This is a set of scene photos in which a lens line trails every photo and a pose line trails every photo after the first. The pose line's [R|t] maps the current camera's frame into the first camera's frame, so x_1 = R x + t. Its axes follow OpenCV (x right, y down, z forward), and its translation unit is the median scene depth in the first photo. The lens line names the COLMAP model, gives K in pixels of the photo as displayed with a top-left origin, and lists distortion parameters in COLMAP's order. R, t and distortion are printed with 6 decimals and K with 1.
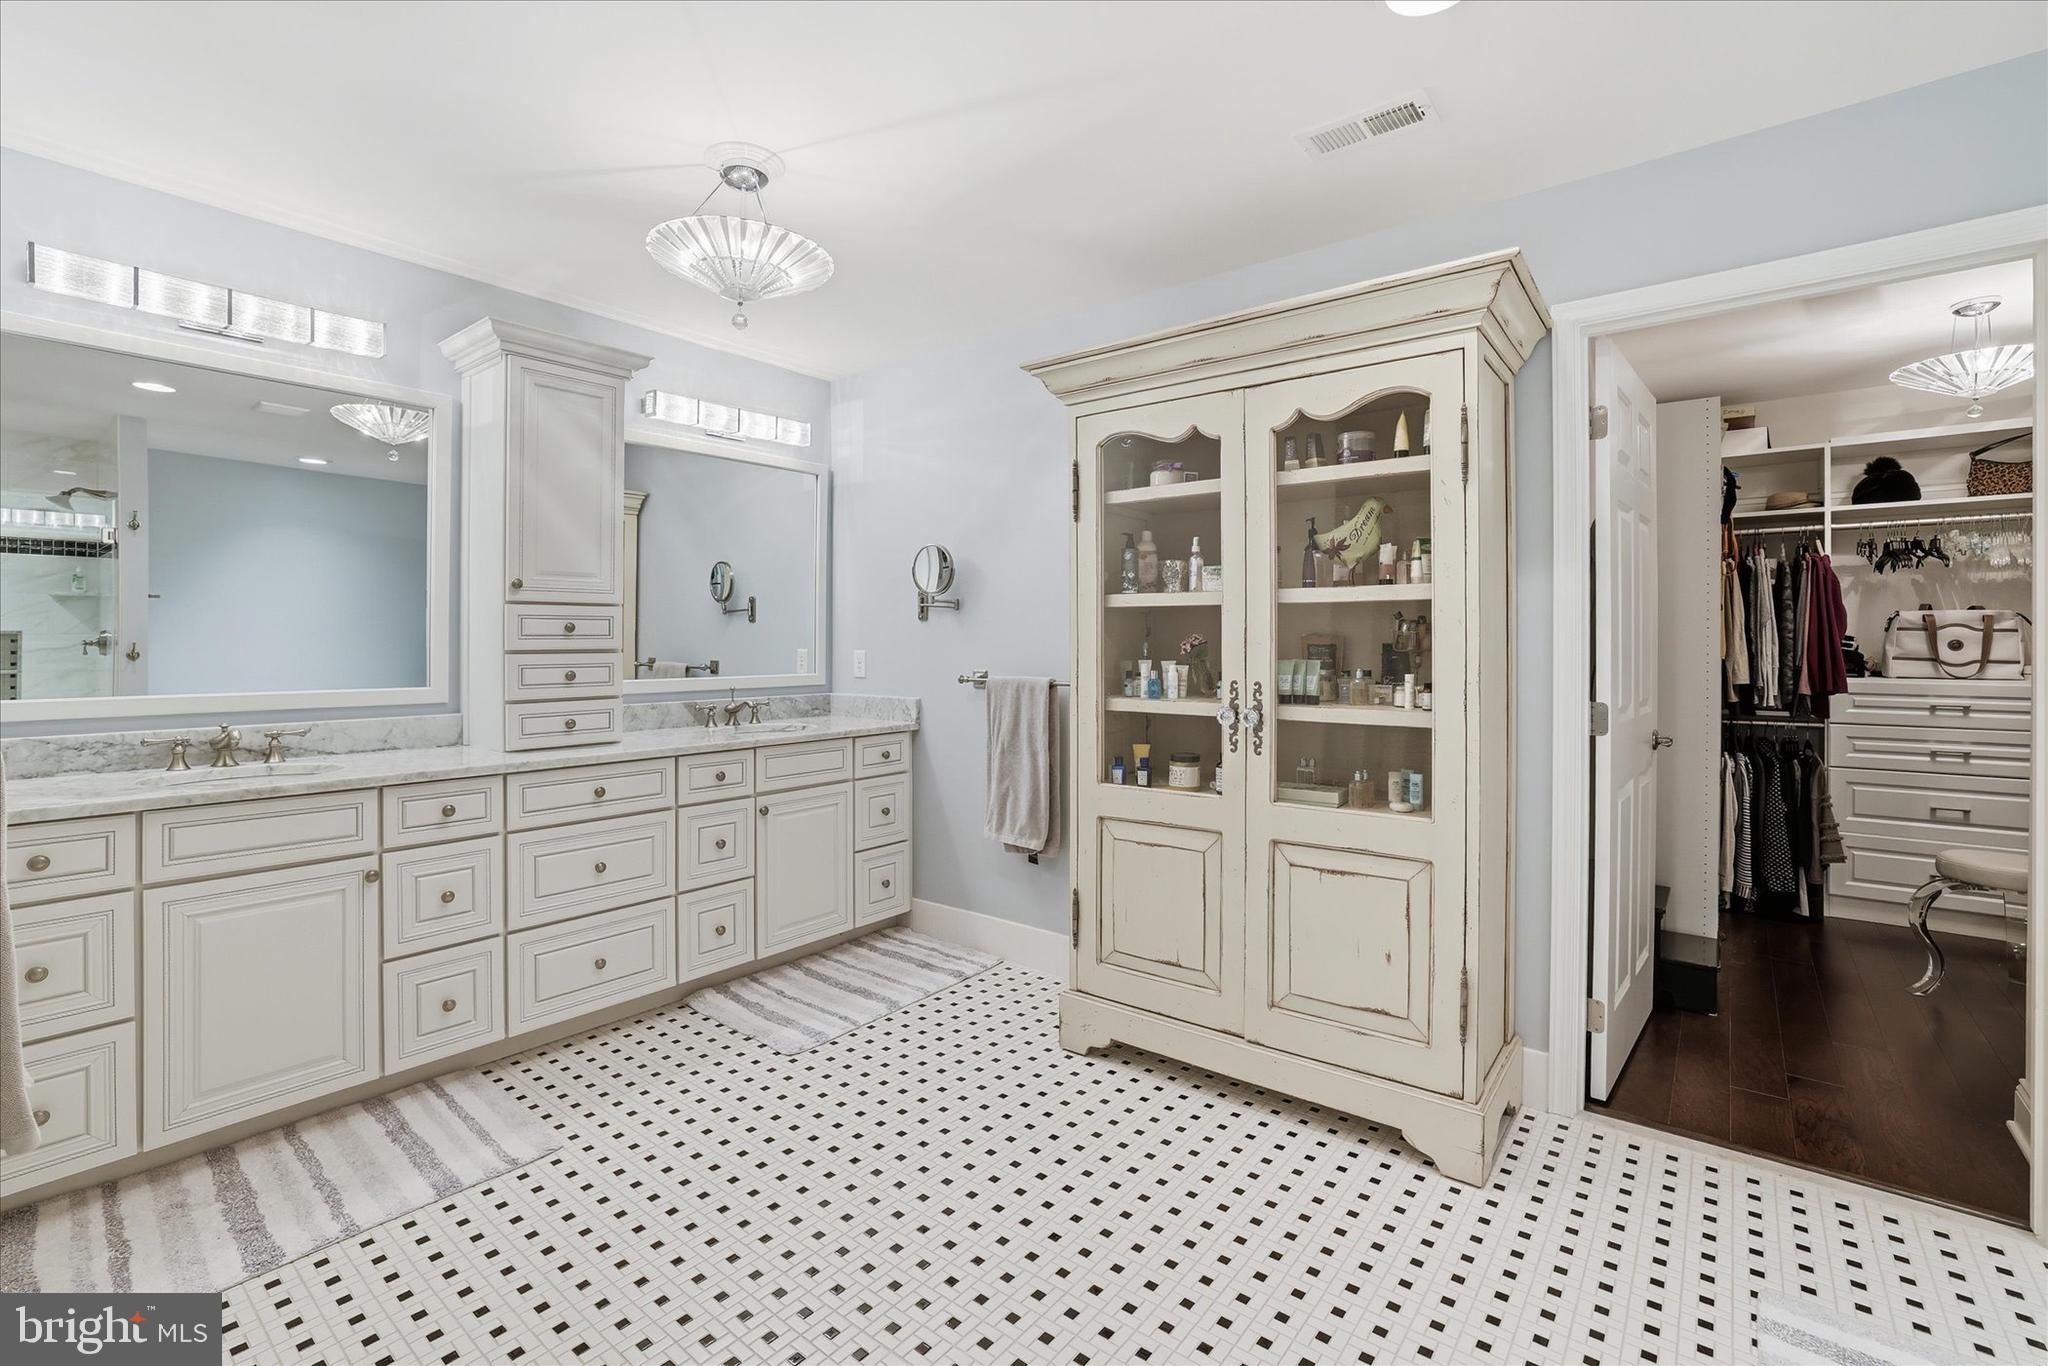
lens RADIAL K [[906.2, 0, 1024.2], [0, 906.2, 652.6], [0, 0, 1]] dist [-0.041297, 0.013720]
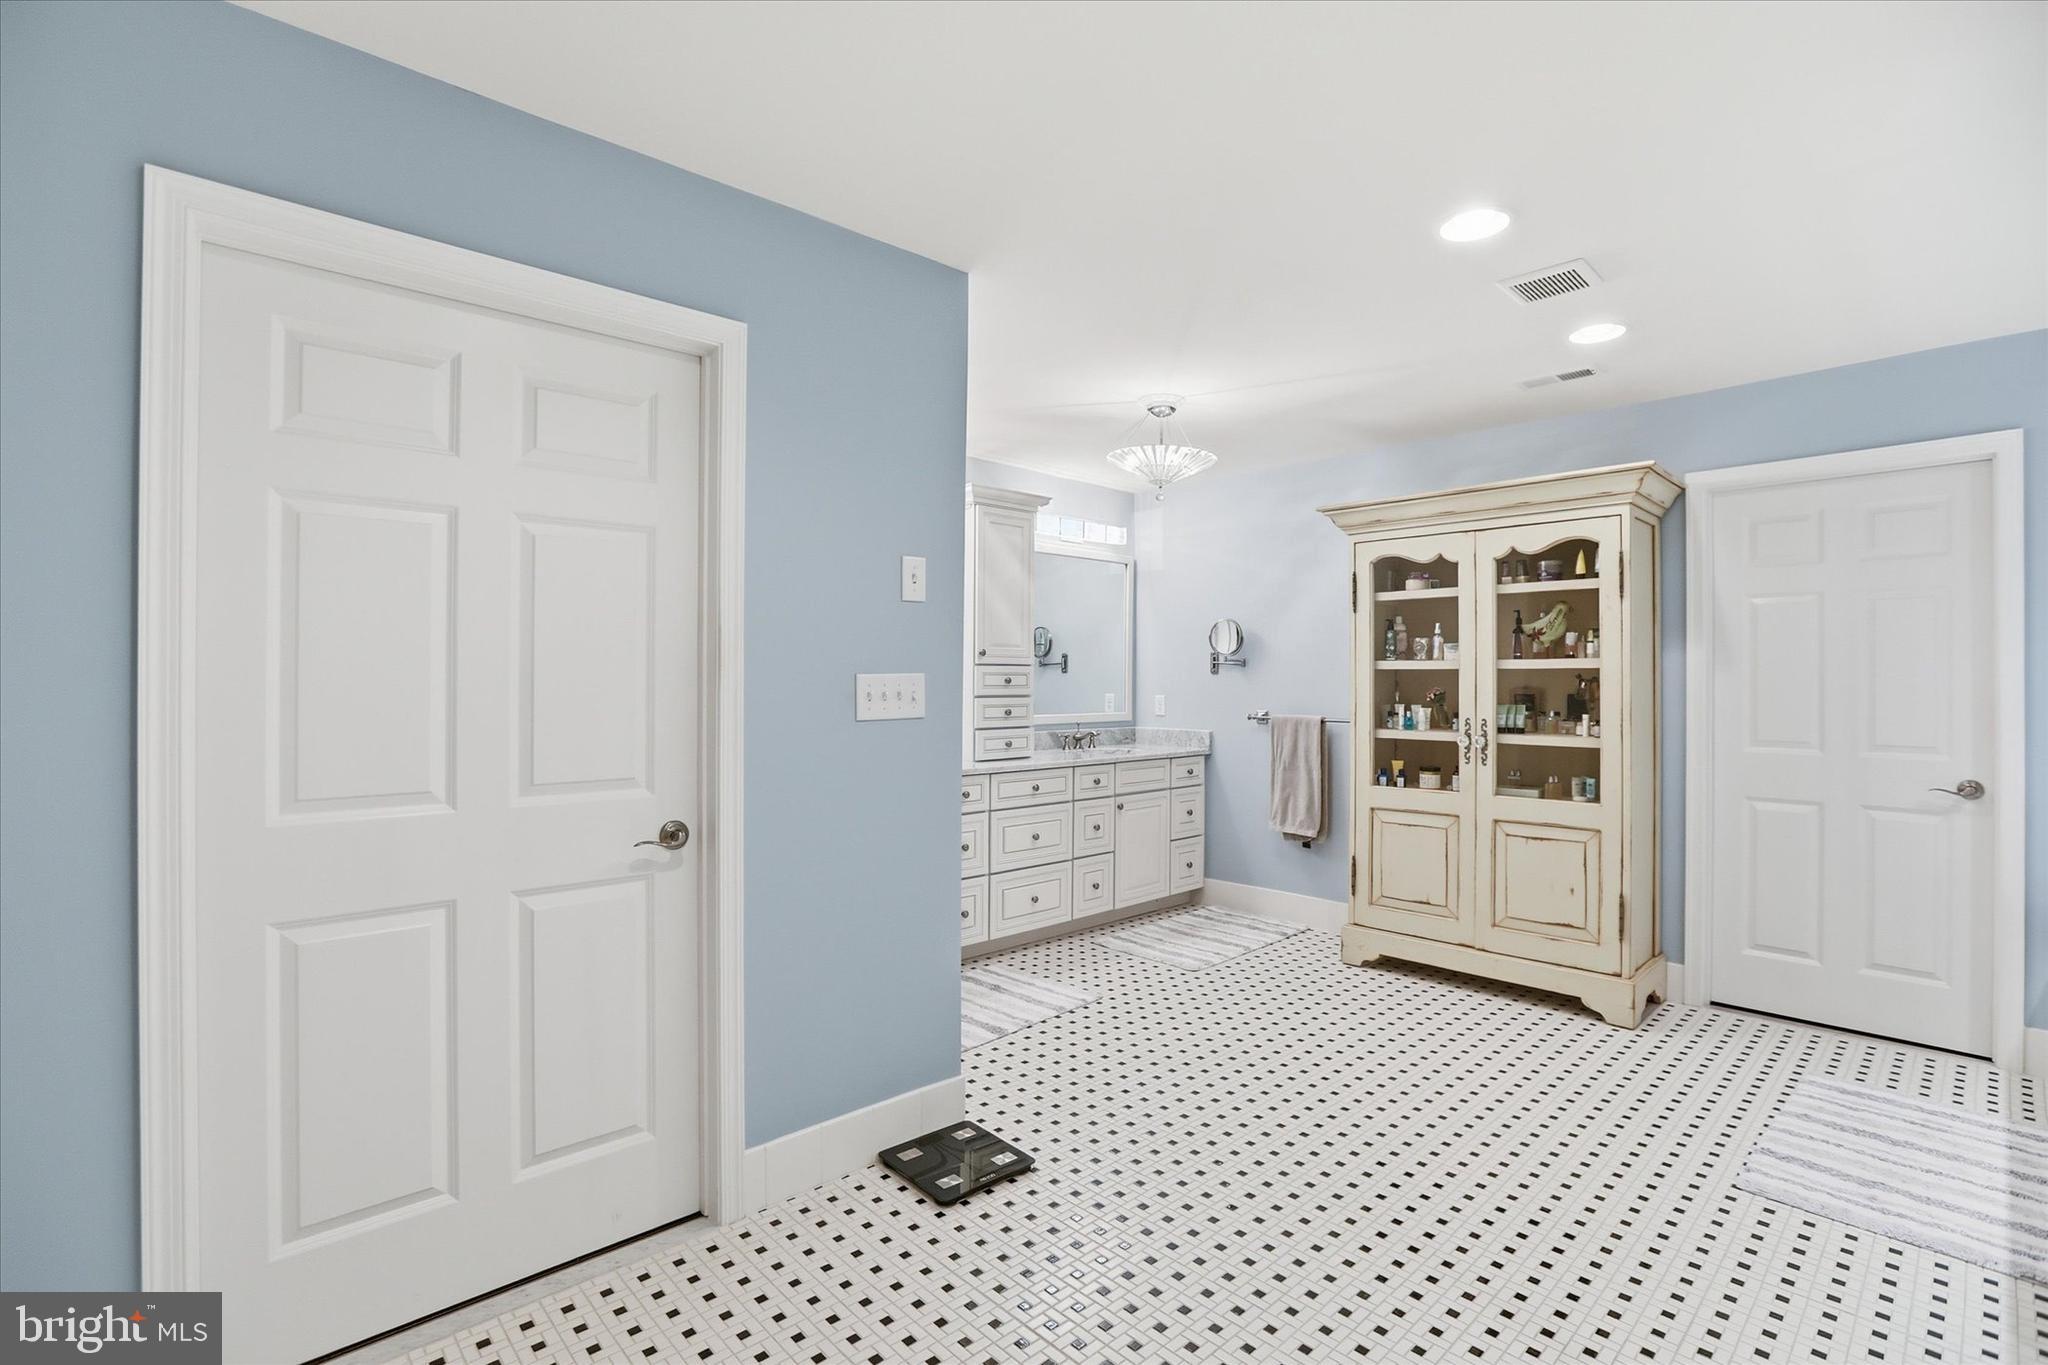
lens RADIAL K [[1003.7, 0, 1024.0], [0, 1003.7, 682.5], [0, 0, 1]] dist [-0.035580, 0.017827]
pose [[0.992476, 0.003890, -0.122374, -0.317337], [-0.005072, 0.999943, -0.009353, -0.010358], [0.122330, 0.009903, 0.992440, -0.803143]]
